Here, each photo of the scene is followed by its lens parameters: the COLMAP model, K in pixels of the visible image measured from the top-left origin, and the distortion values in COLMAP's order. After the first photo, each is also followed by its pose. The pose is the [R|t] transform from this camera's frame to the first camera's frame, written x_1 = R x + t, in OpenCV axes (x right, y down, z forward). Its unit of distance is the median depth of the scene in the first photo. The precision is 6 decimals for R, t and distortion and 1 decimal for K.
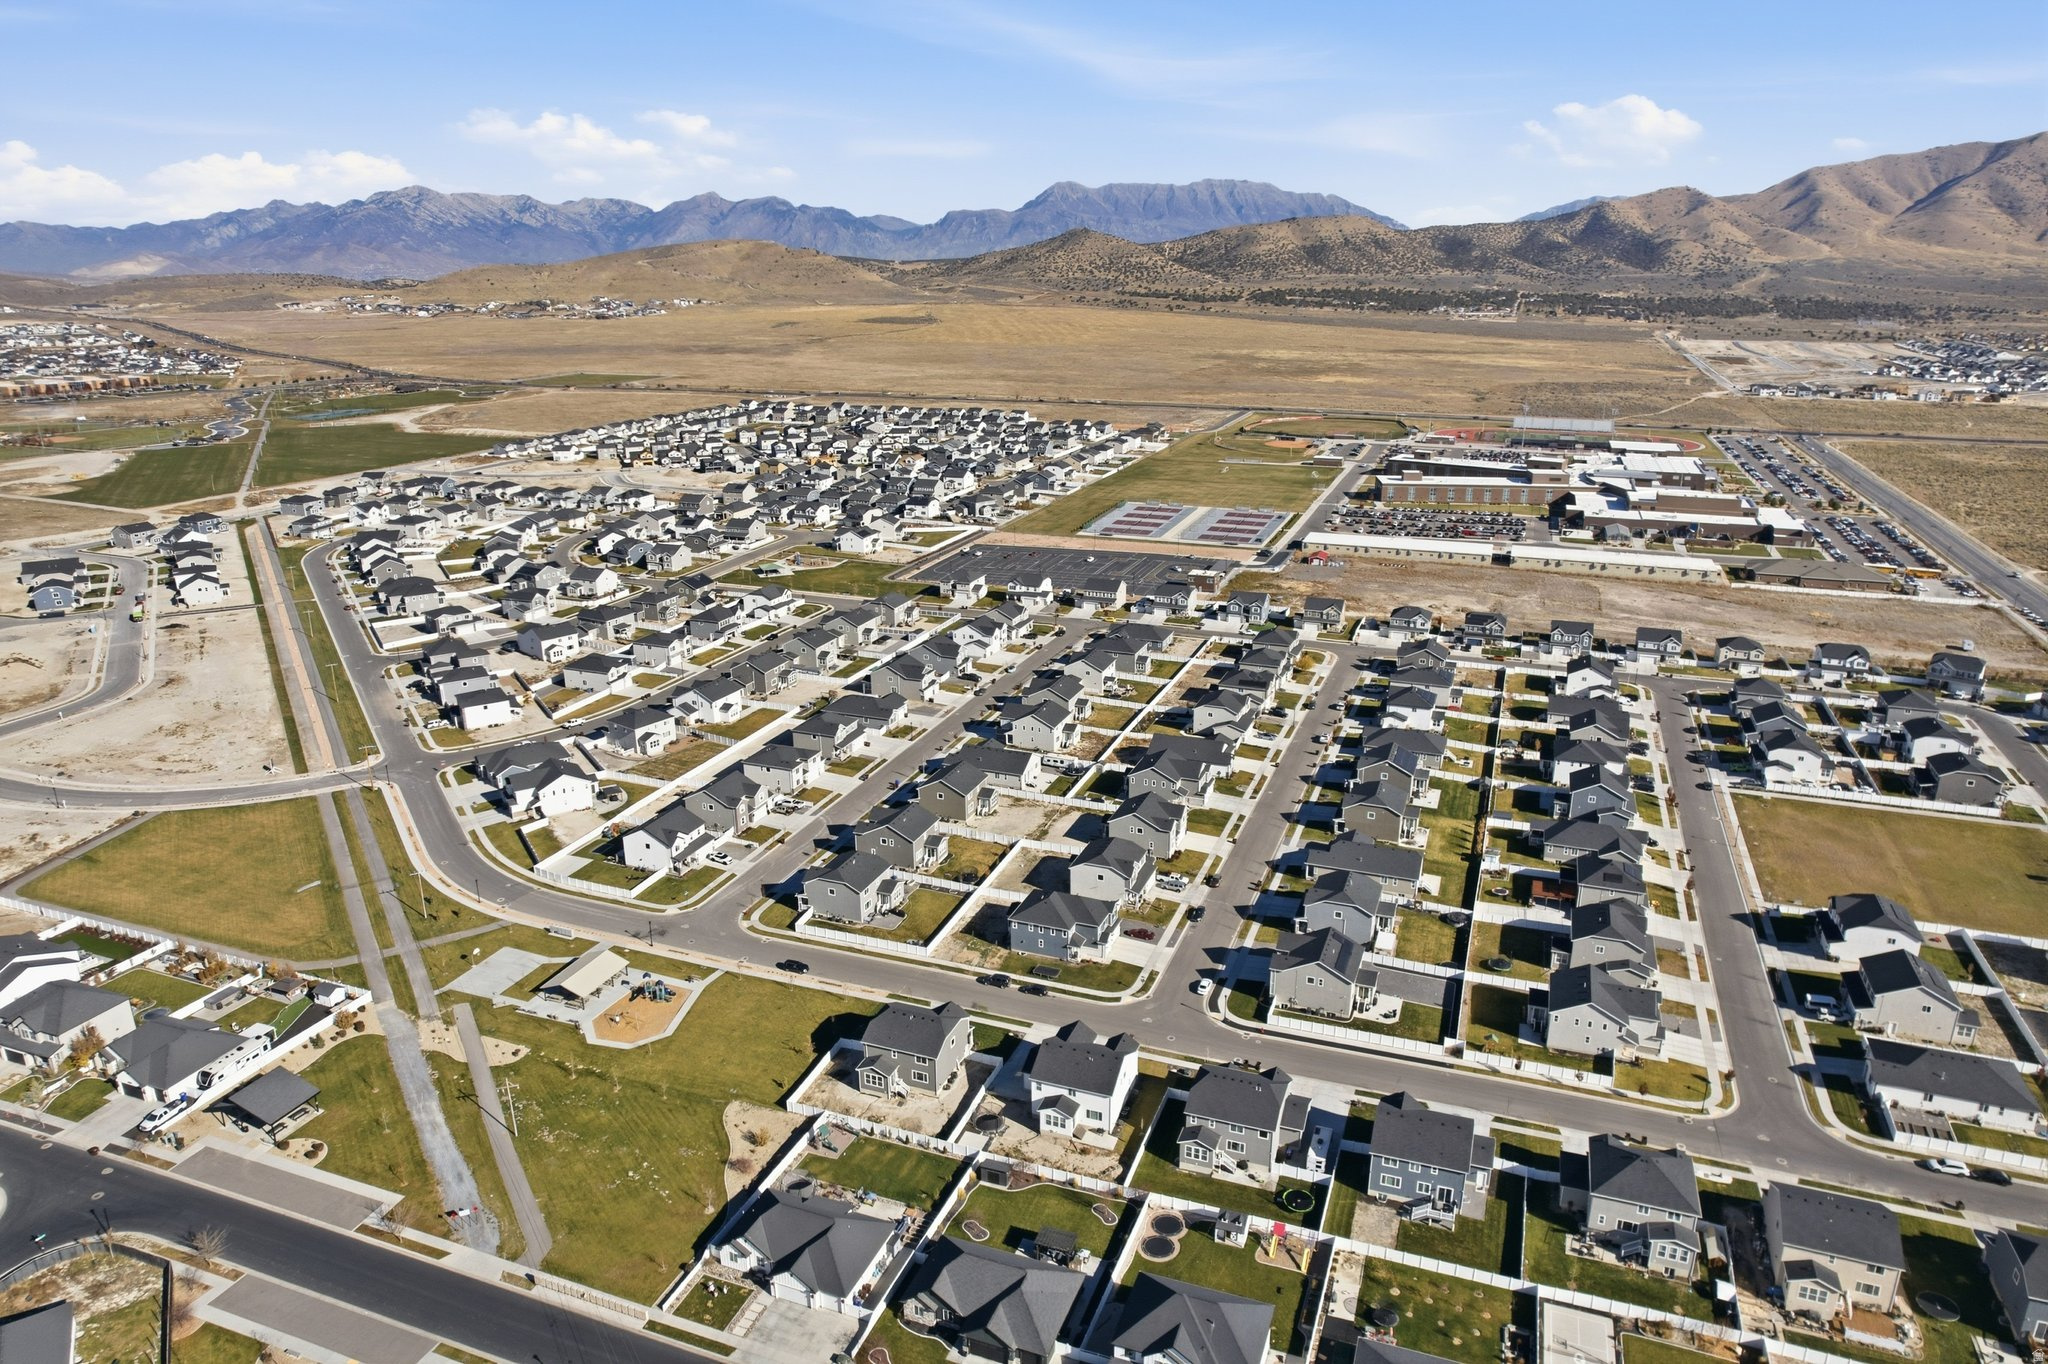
lens RADIAL K [[1309.0, 0, 1032.4], [0, 1309.0, 685.8], [0, 0, 1]] dist [-0.073884, 0.066893]
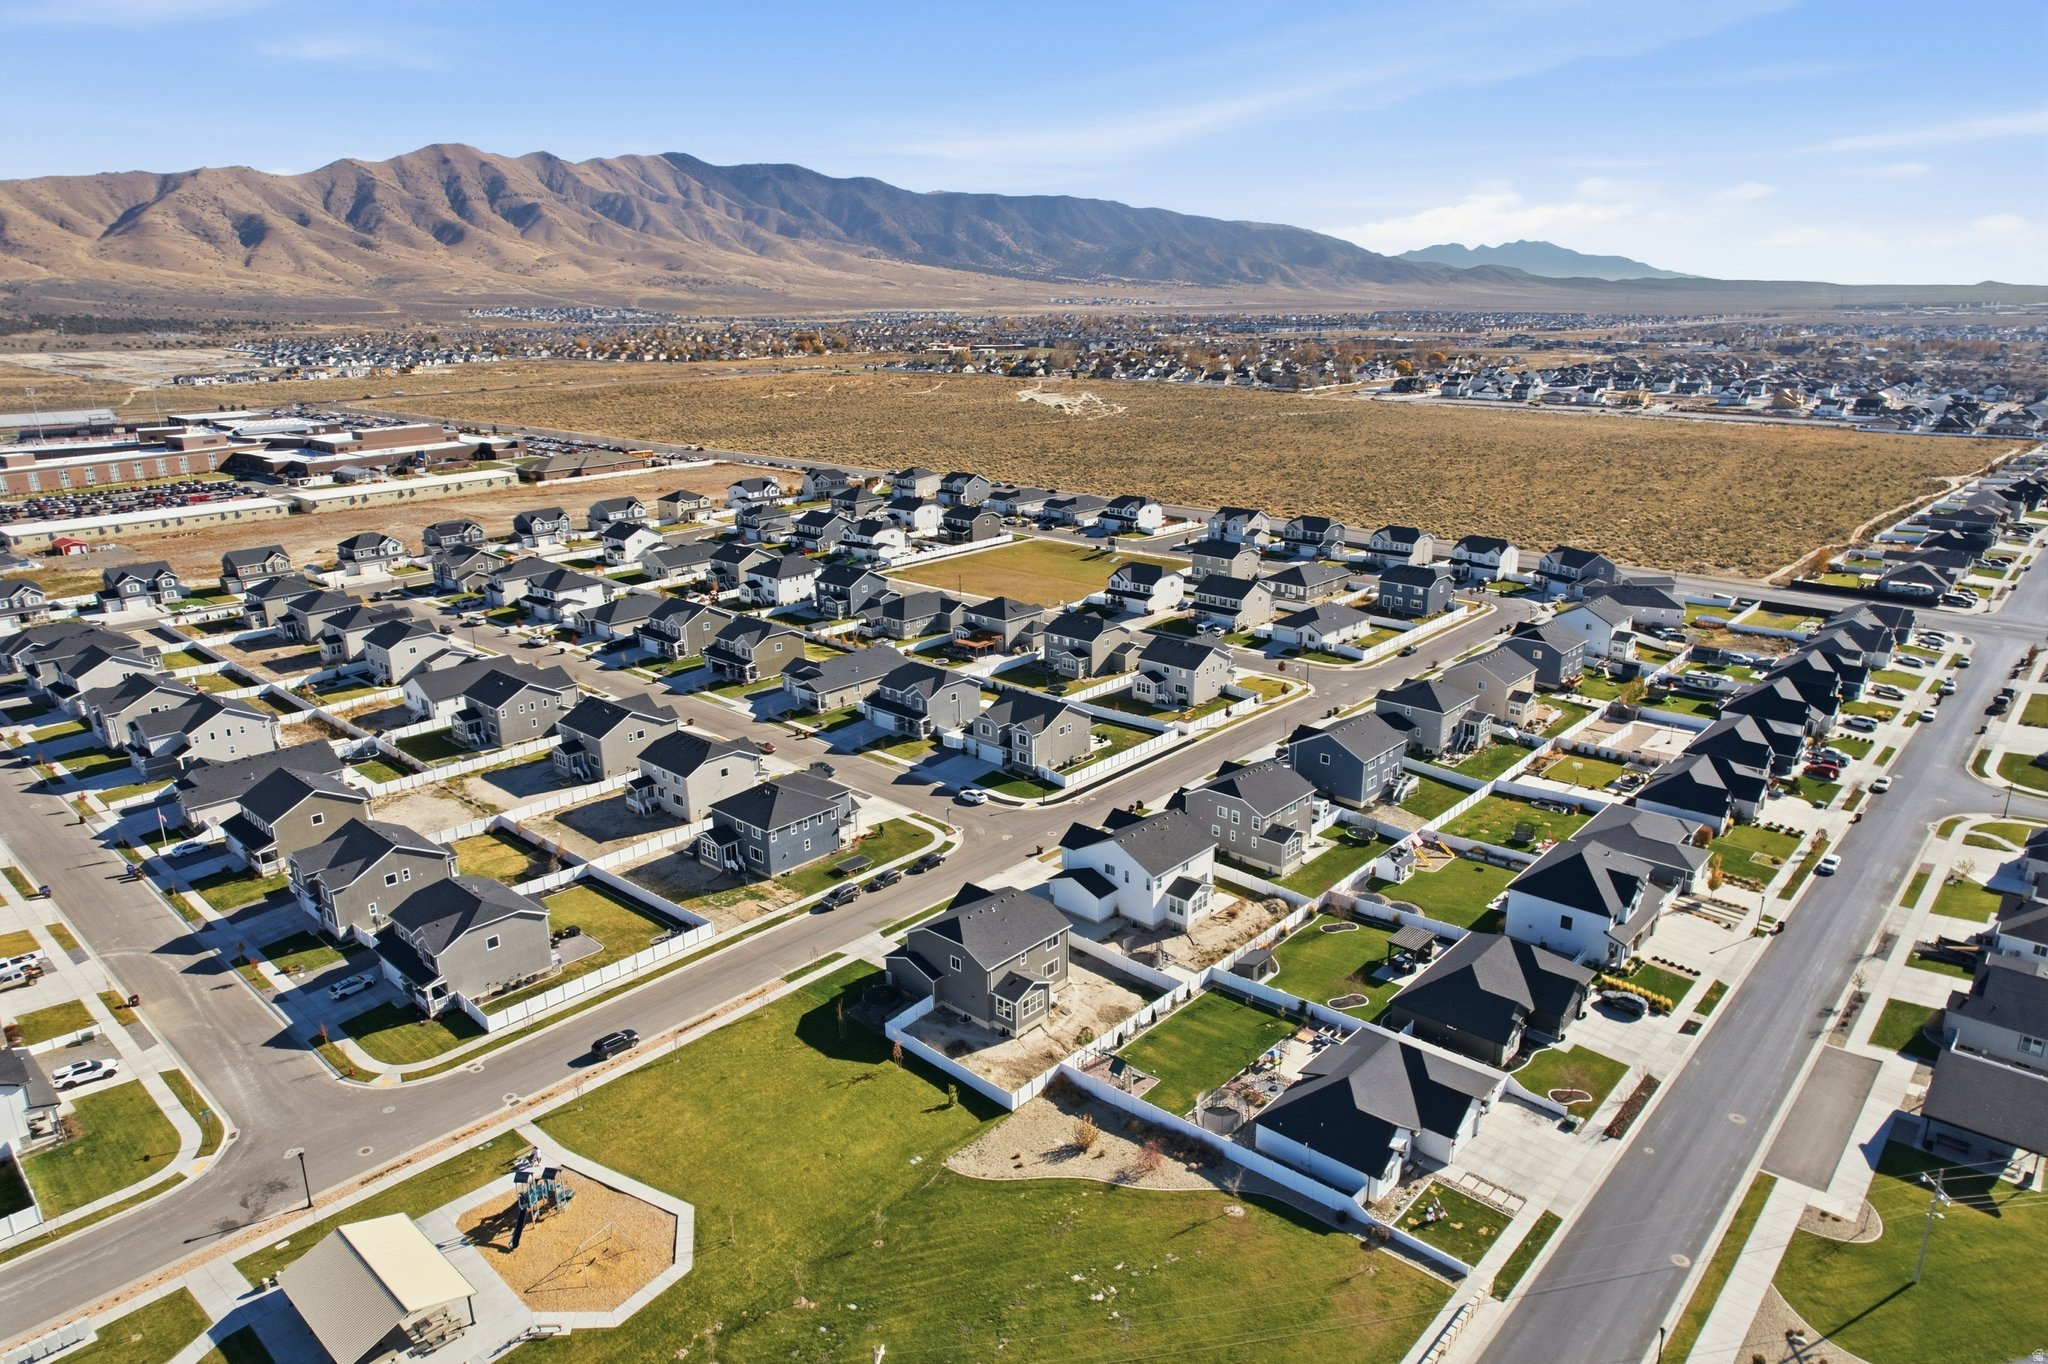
lens RADIAL K [[1309.0, 0, 1032.4], [0, 1309.0, 685.8], [0, 0, 1]] dist [-0.073884, 0.066893]
pose [[0.361770, -0.271839, 0.891754, -0.337803], [0.297260, 0.940250, 0.166029, 0.020958], [-0.883606, 0.205018, 0.420961, 0.347846]]
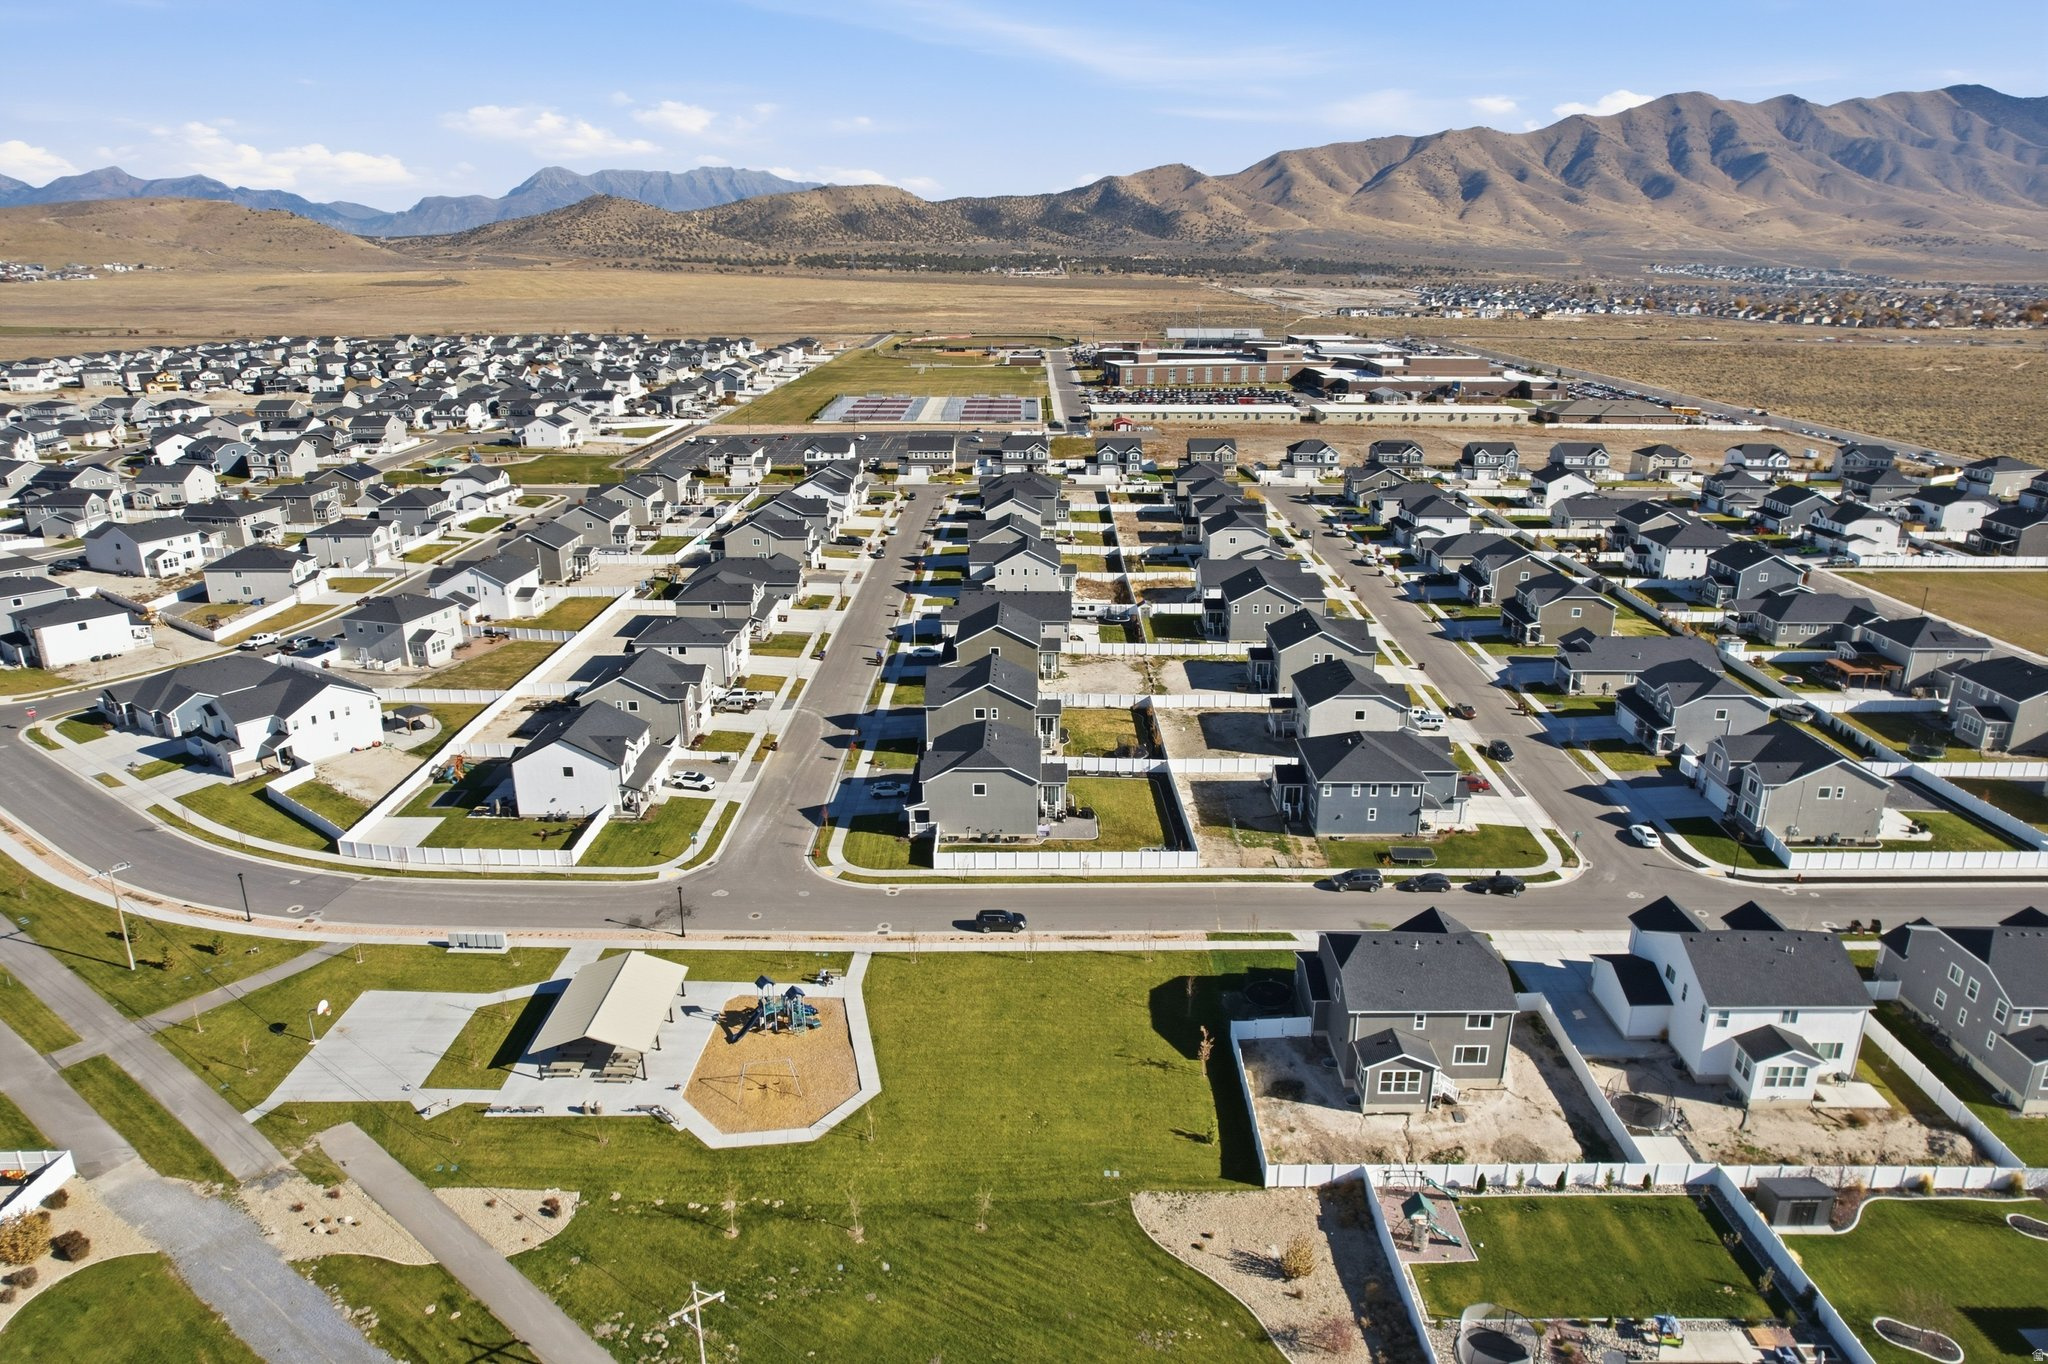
lens RADIAL K [[1309.0, 0, 1032.4], [0, 1309.0, 685.8], [0, 0, 1]] dist [-0.073884, 0.066893]
pose [[0.935978, -0.106555, 0.335546, -0.201331], [0.104447, 0.994232, 0.024380, 0.065329], [-0.336209, 0.012228, 0.941708, 0.296336]]
